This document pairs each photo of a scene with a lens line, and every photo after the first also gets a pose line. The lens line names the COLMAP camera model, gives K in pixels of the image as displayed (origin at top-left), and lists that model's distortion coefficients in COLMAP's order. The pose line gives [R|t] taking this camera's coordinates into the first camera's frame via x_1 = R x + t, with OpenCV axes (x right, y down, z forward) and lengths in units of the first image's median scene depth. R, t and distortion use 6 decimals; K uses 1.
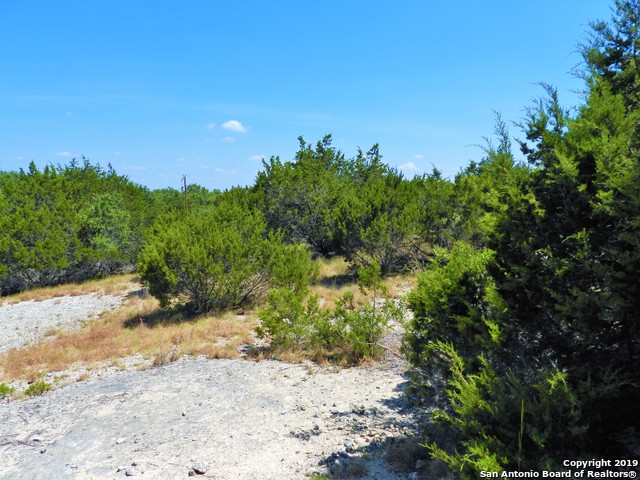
lens RADIAL K [[457.3, 0, 320.0], [0, 457.3, 240.0], [0, 0, 1]] dist [-0.018889, -0.000105]
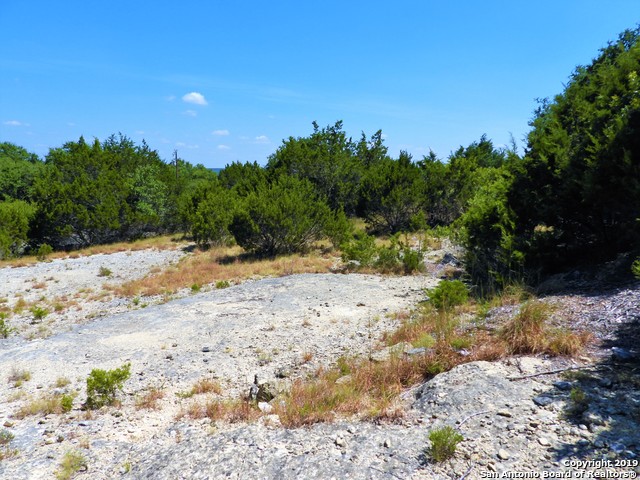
lens RADIAL K [[450.8, 0, 320.2], [0, 450.8, 230.0], [0, 0, 1]] dist [-0.001754, 0.001283]
pose [[0.997390, 0.011140, 0.071338, -0.134927], [-0.013230, 0.999495, 0.028885, 0.027159], [-0.070980, -0.029753, 0.997034, -0.220411]]
